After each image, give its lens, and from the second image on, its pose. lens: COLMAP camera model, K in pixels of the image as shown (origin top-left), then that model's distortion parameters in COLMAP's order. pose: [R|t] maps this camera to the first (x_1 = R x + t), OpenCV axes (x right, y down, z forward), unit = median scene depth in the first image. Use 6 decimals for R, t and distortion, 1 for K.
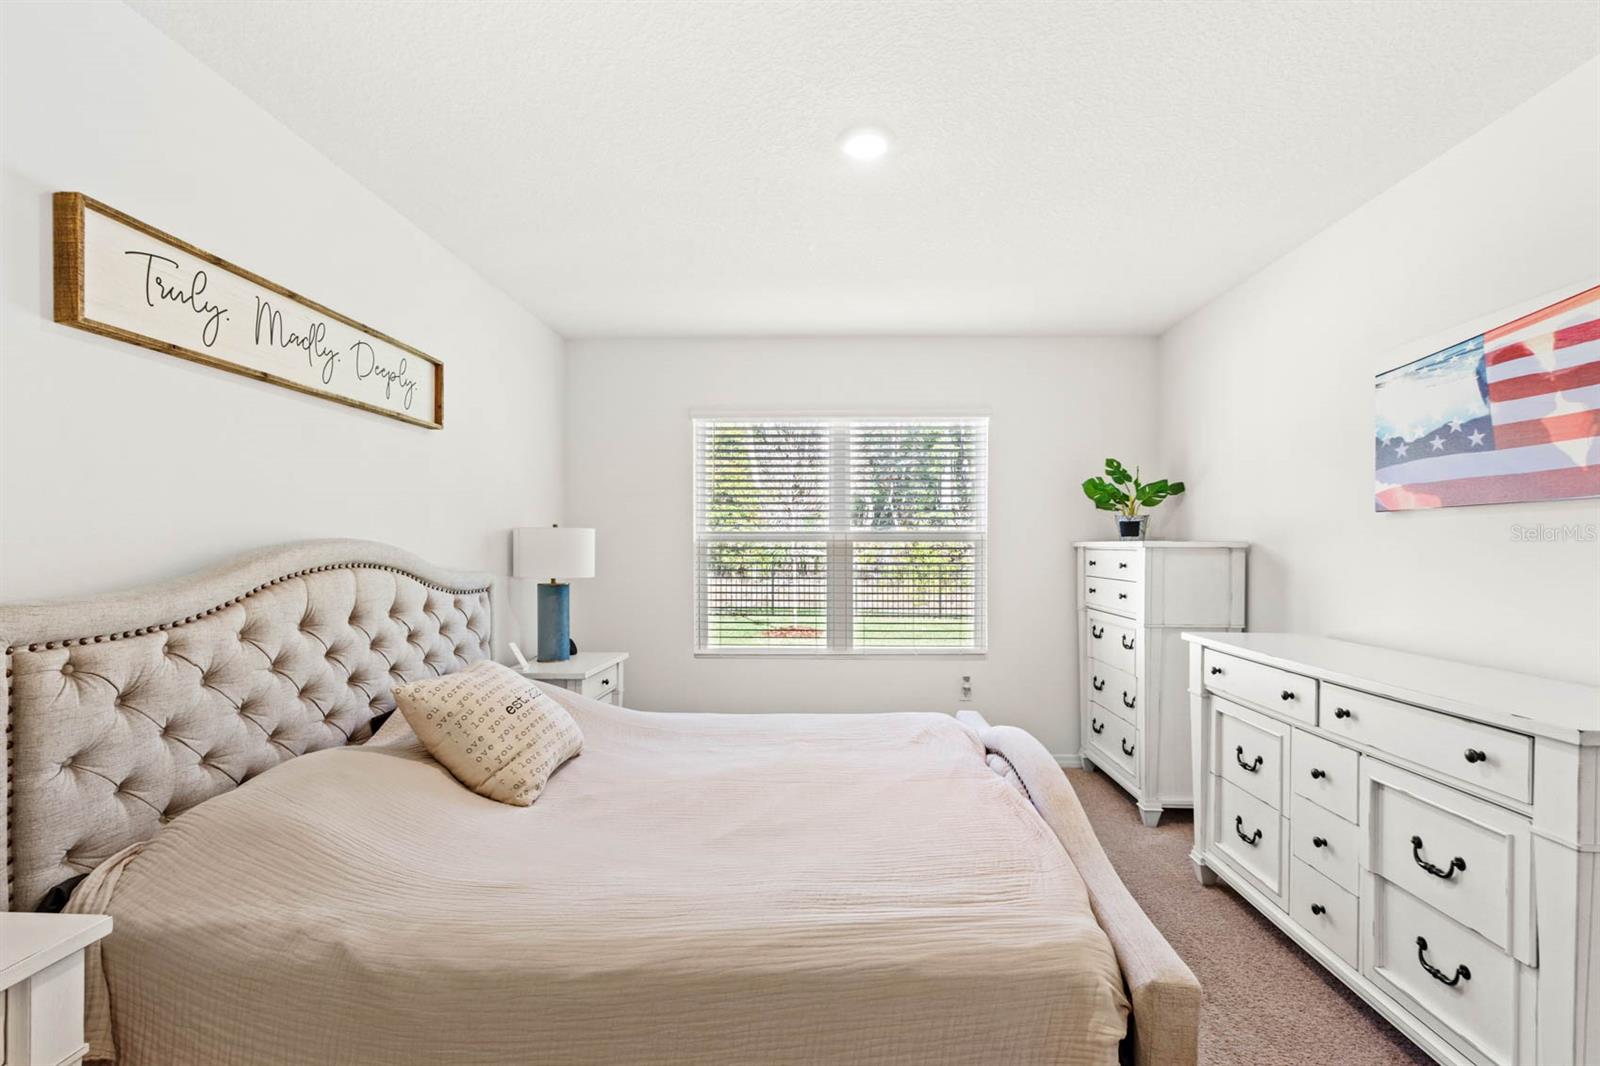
lens RADIAL K [[739.6, 0, 807.9], [0, 739.6, 539.5], [0, 0, 1]] dist [0.002205, -0.000309]
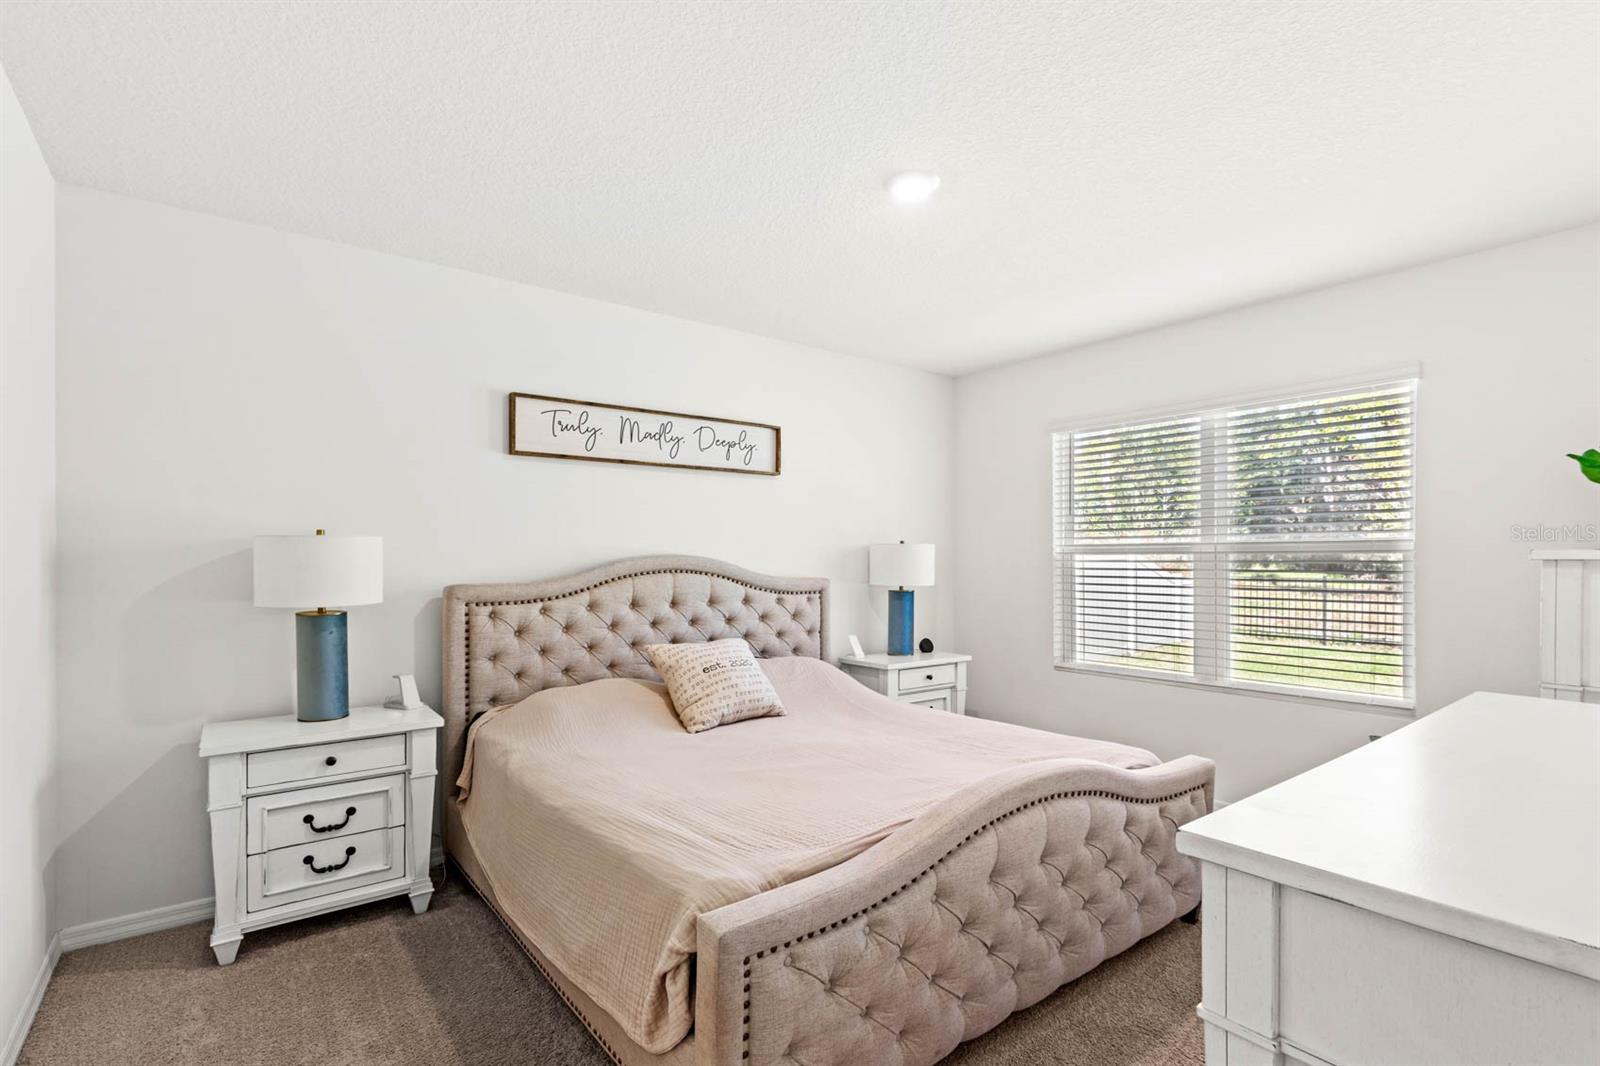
lens RADIAL K [[739.6, 0, 815.2], [0, 739.6, 547.4], [0, 0, 1]] dist [0.002205, -0.000309]
pose [[0.655292, -0.011999, -0.755281, 0.816322], [0.007165, 0.999928, -0.009669, 0.001850], [0.755342, 0.000925, 0.655330, 0.187507]]
